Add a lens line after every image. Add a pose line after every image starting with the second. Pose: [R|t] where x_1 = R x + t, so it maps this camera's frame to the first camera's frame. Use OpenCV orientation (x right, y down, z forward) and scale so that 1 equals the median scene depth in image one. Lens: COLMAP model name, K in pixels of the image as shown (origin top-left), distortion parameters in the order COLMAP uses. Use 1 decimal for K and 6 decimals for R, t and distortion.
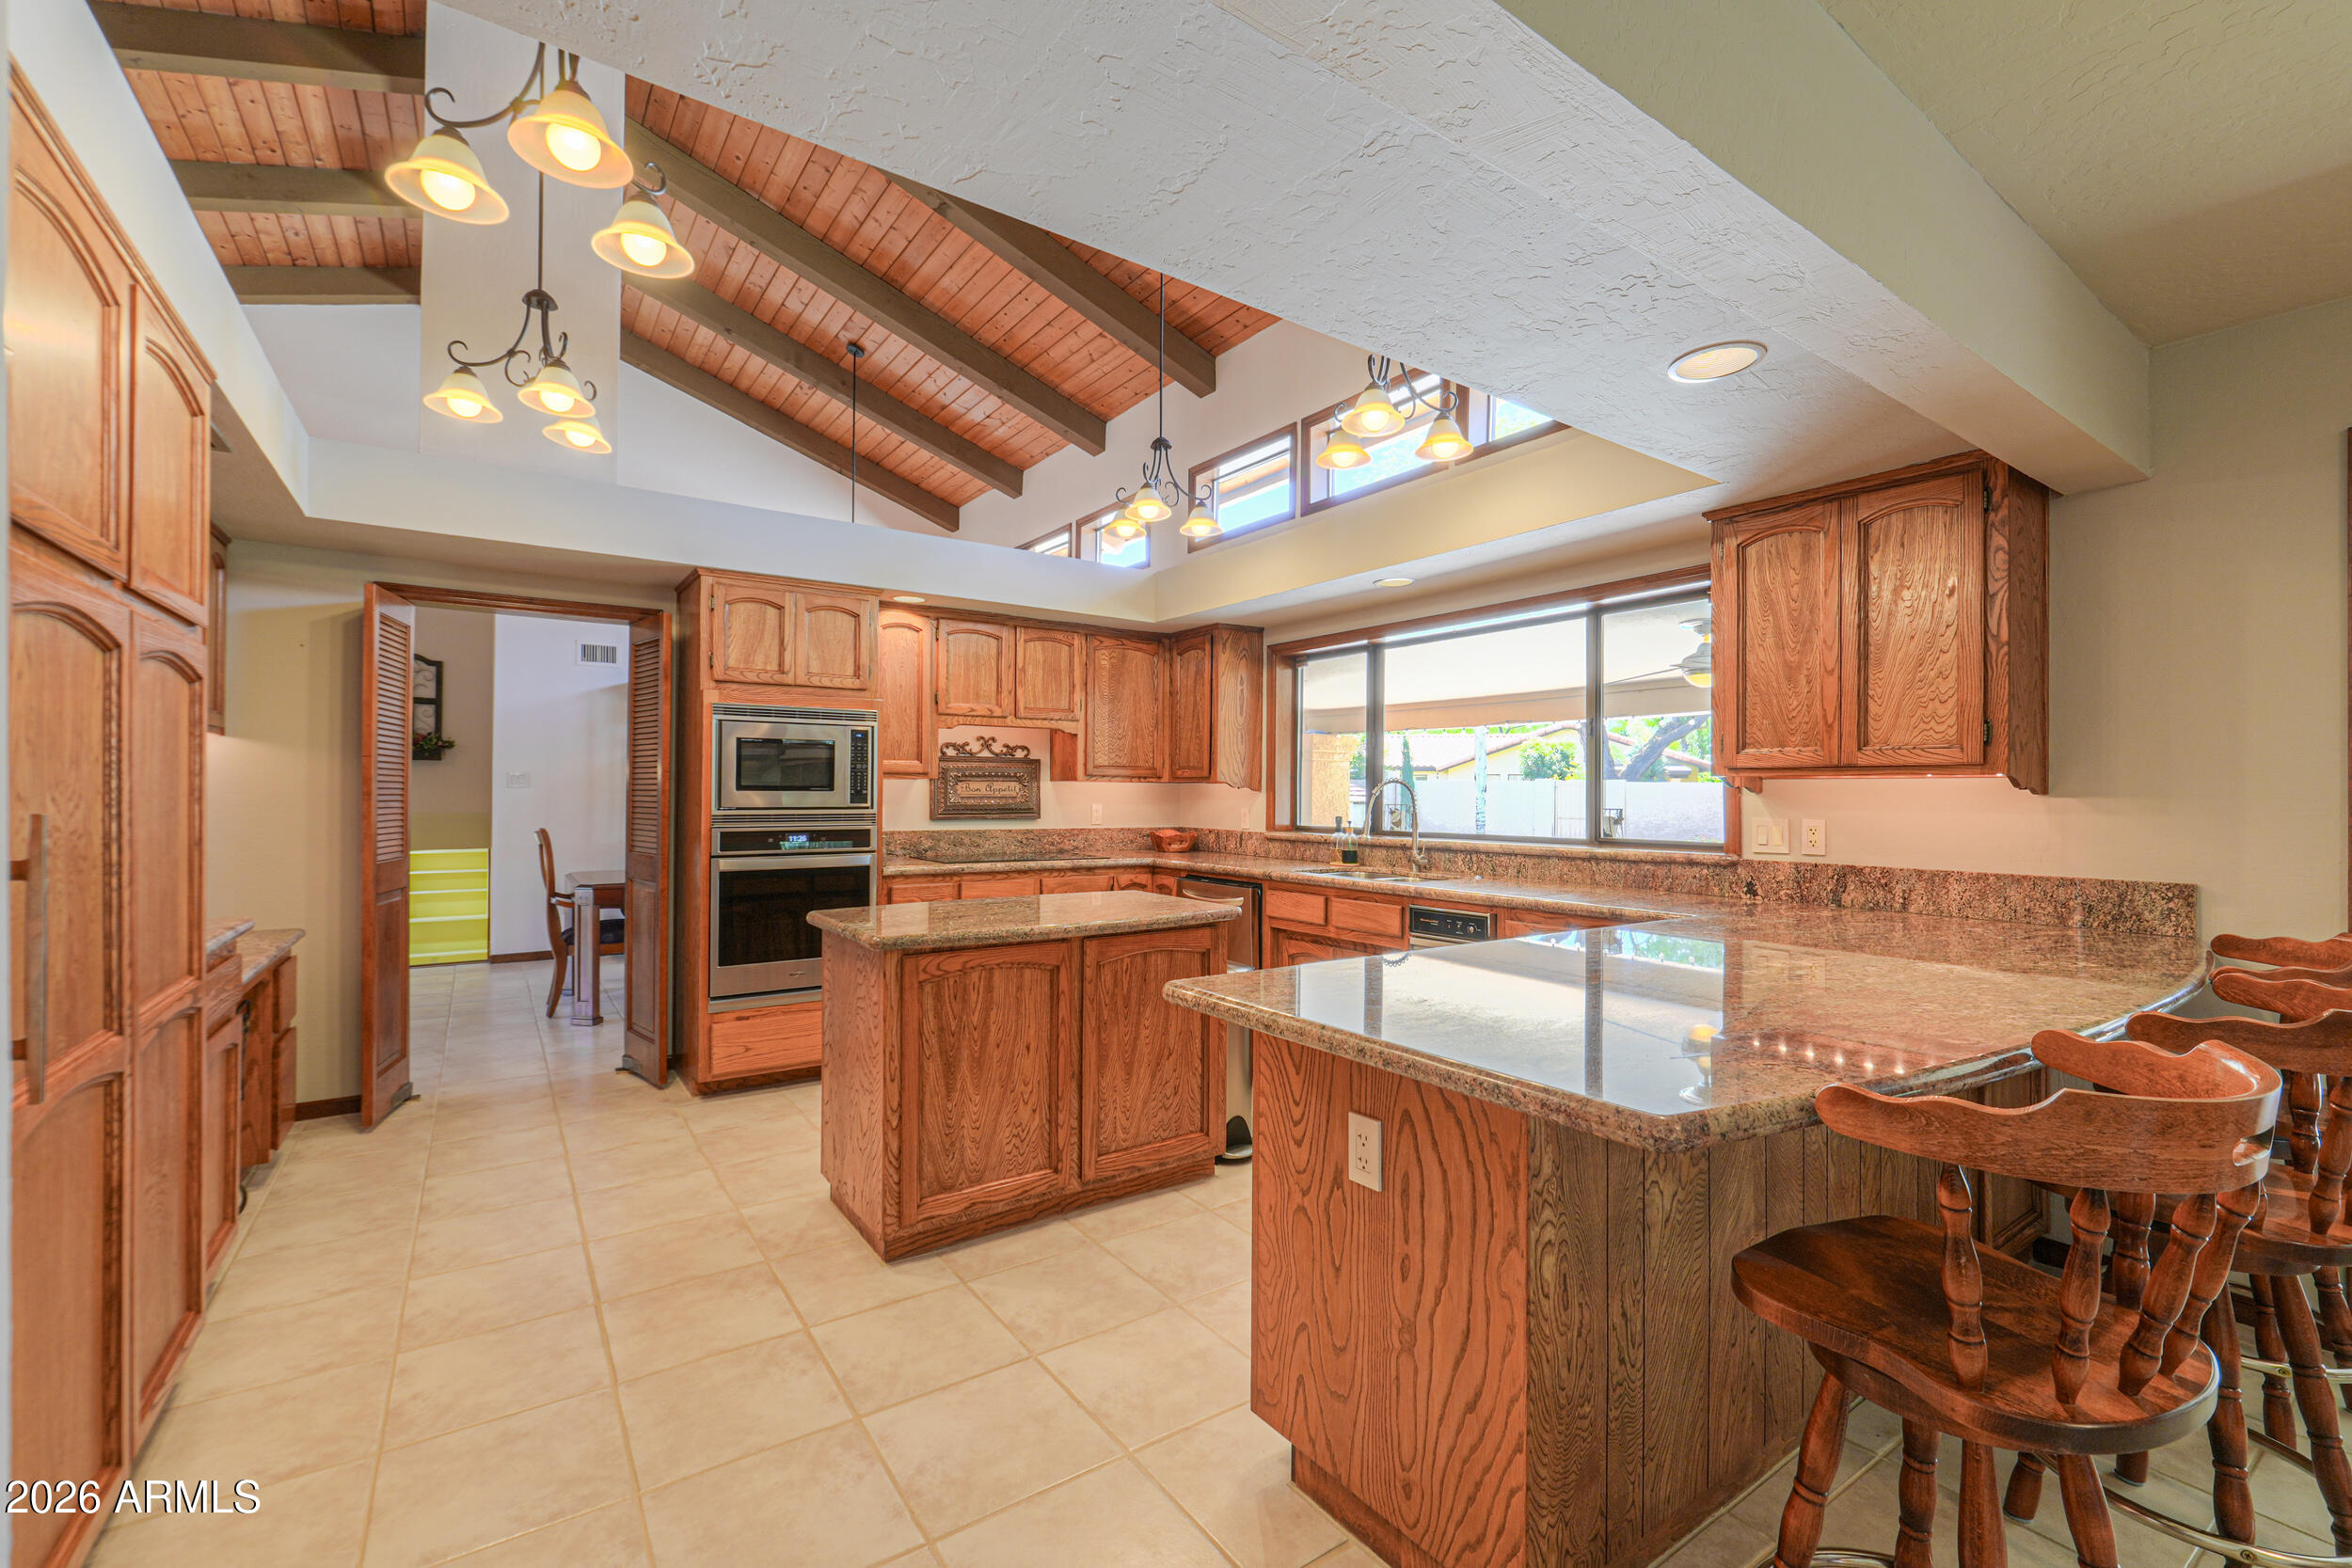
lens RADIAL K [[989.6, 0, 1166.0], [0, 989.6, 790.3], [0, 0, 1]] dist [-0.002899, -0.000075]
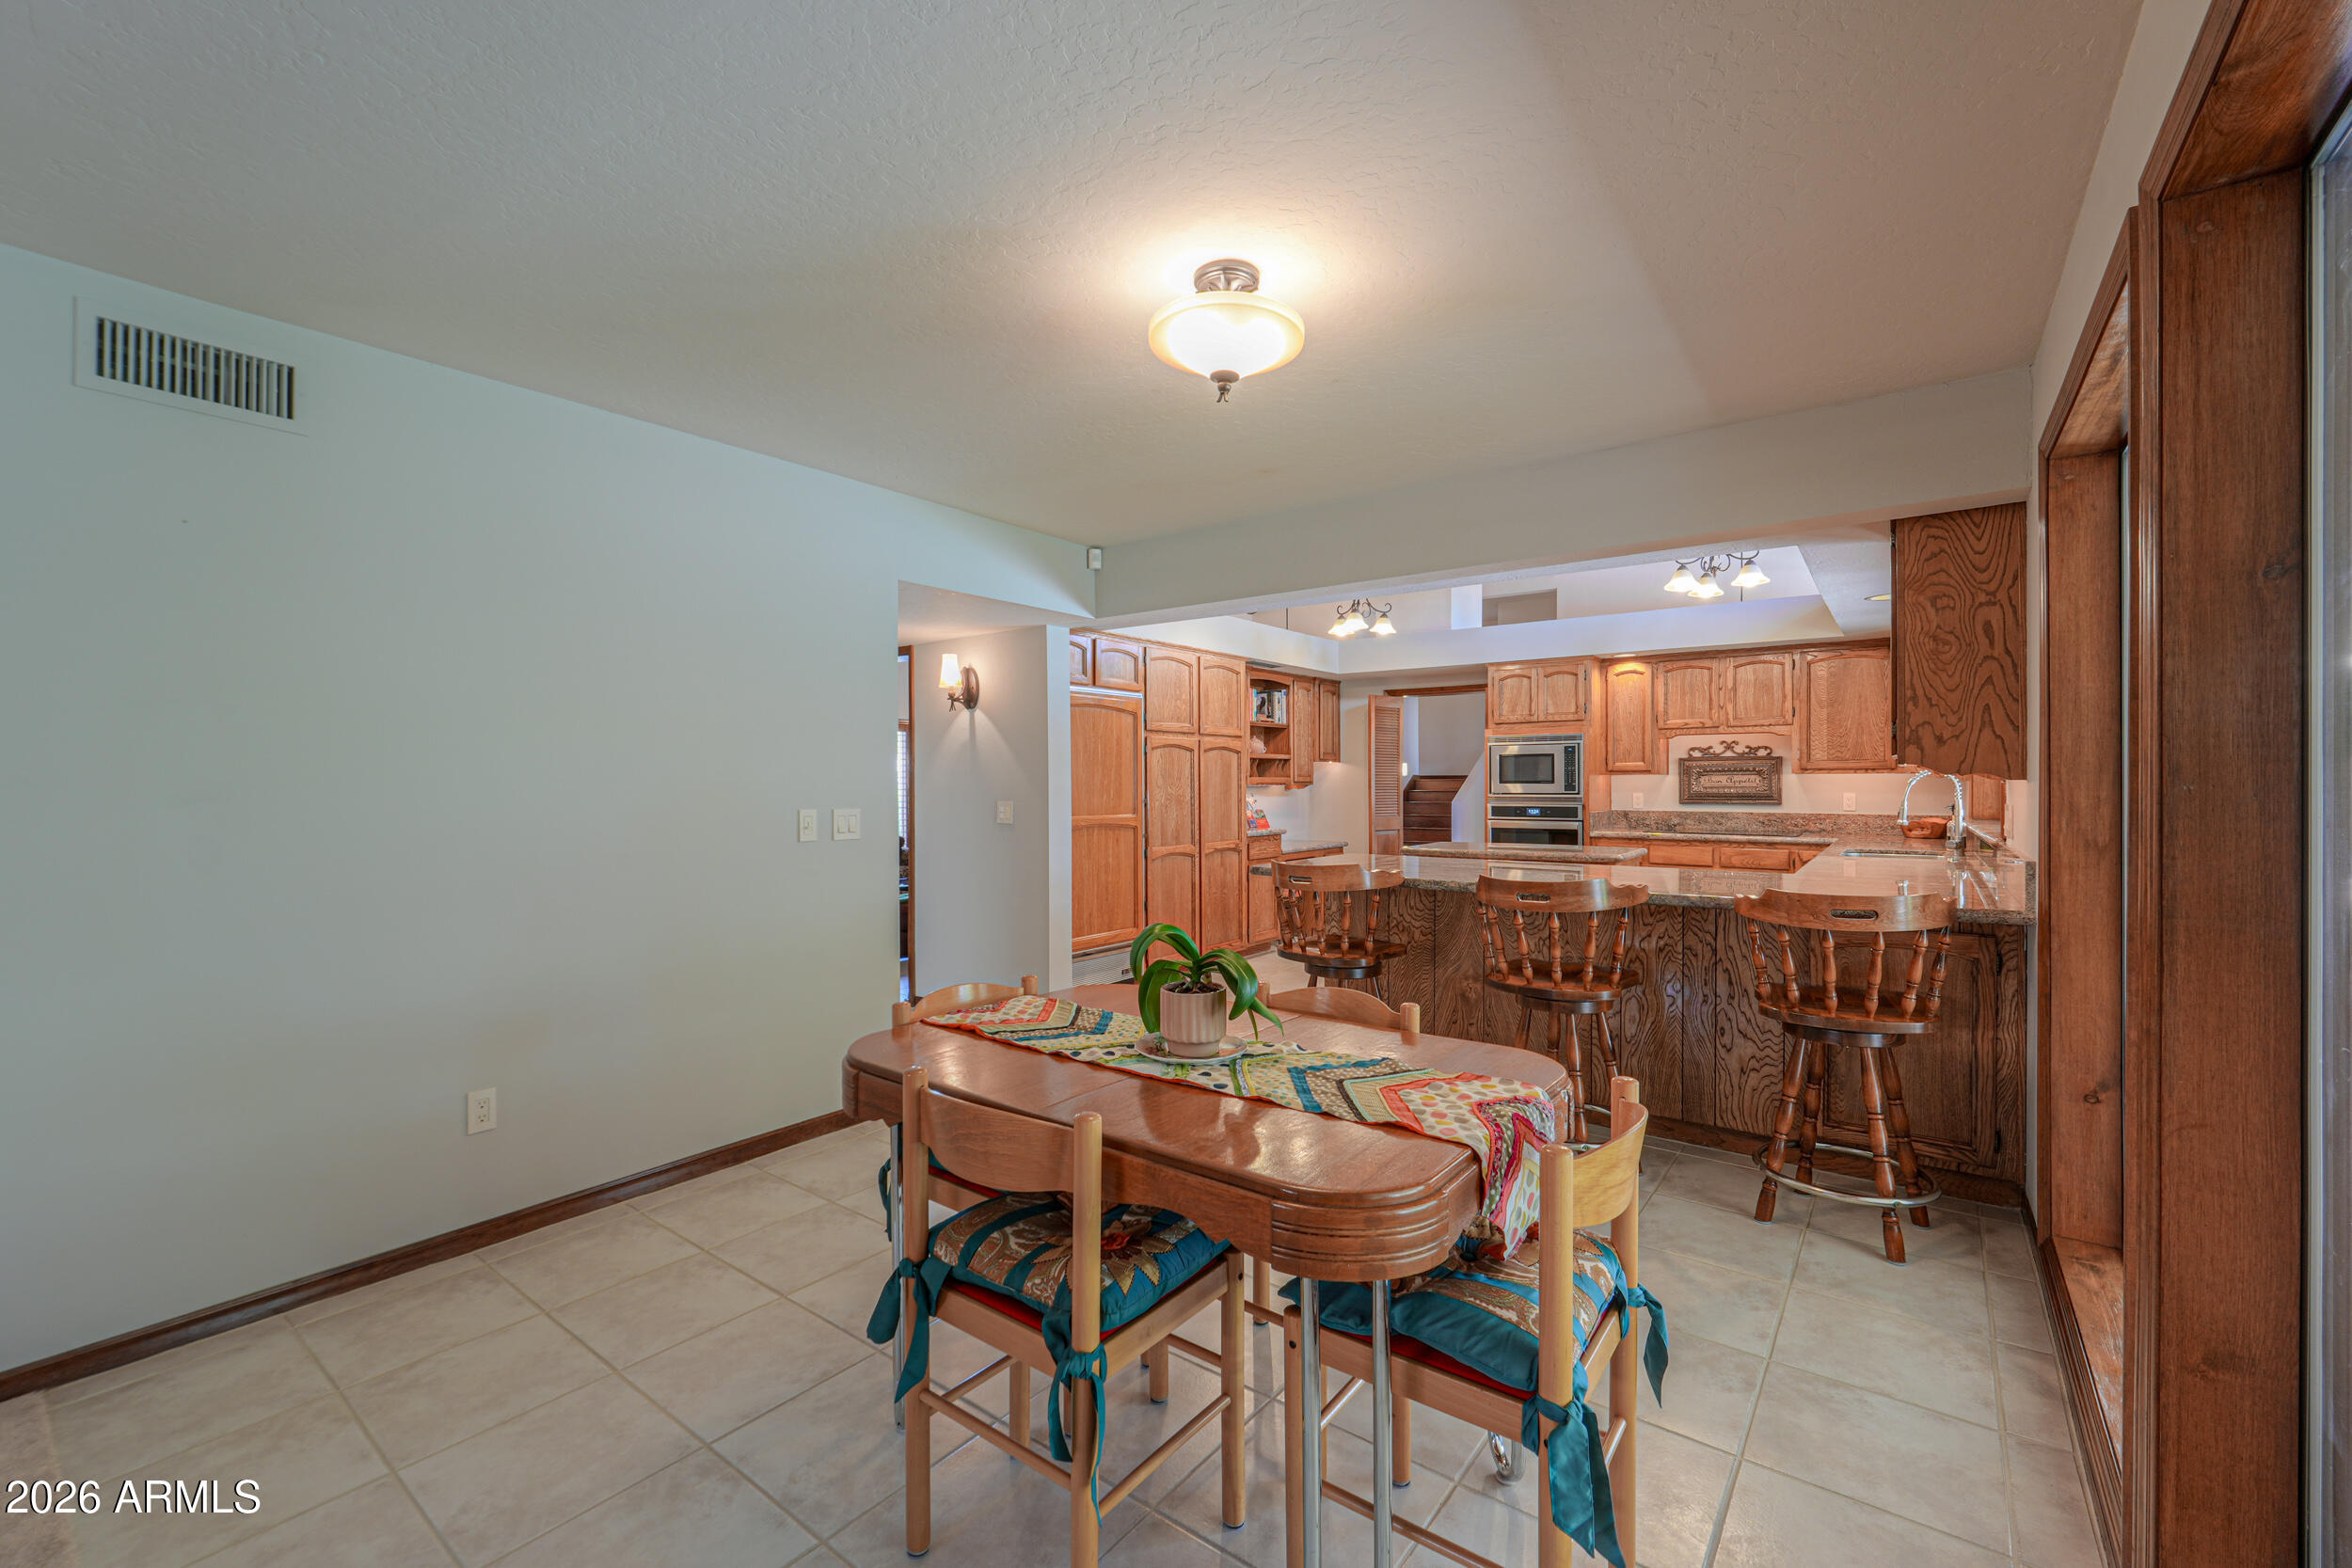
lens RADIAL K [[973.8, 0, 1178.8], [0, 973.8, 784.1], [0, 0, 1]] dist [0.013055, -0.009143]
pose [[0.319583, -0.005911, -0.947540, 0.892989], [0.006064, 0.999973, -0.004193, 0.004275], [0.947539, -0.004406, 0.319610, -0.111796]]
